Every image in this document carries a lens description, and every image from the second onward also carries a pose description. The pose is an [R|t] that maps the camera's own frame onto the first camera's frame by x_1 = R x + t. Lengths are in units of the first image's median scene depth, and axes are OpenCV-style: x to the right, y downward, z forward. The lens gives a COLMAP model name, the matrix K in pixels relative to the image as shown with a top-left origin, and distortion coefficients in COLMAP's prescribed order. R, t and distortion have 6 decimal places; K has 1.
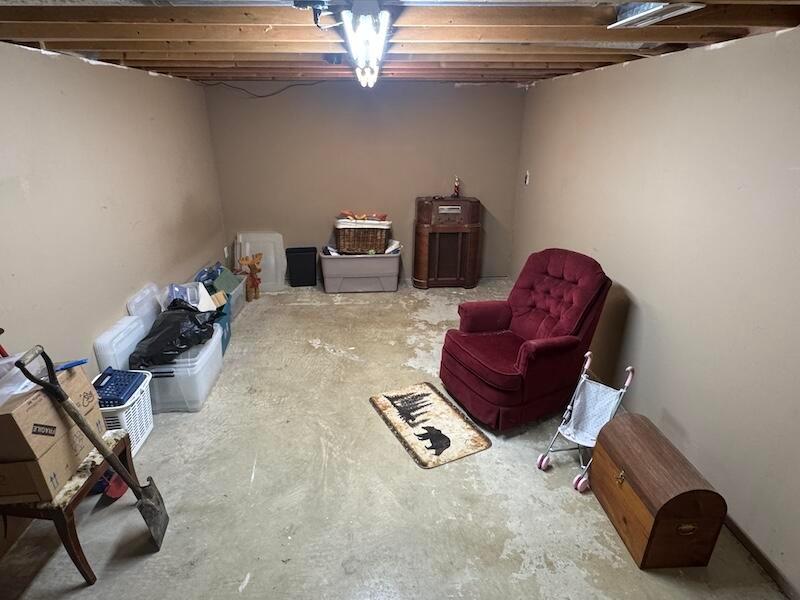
lens RADIAL K [[446.5, 0, 400.0], [0, 446.5, 300.0], [0, 0, 1]] dist [-0.001831, -0.000121]
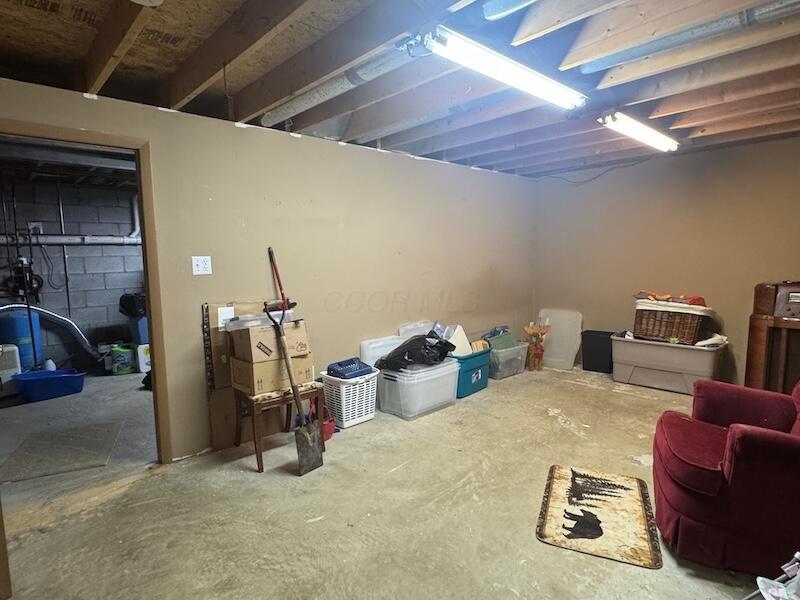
lens RADIAL K [[446.5, 0, 400.0], [0, 446.5, 300.0], [0, 0, 1]] dist [-0.001831, -0.000121]
pose [[0.646961, 0.066248, -0.759640, 0.368832], [-0.266965, 0.952846, -0.144268, 0.120419], [0.714263, 0.296133, 0.634140, 0.155688]]
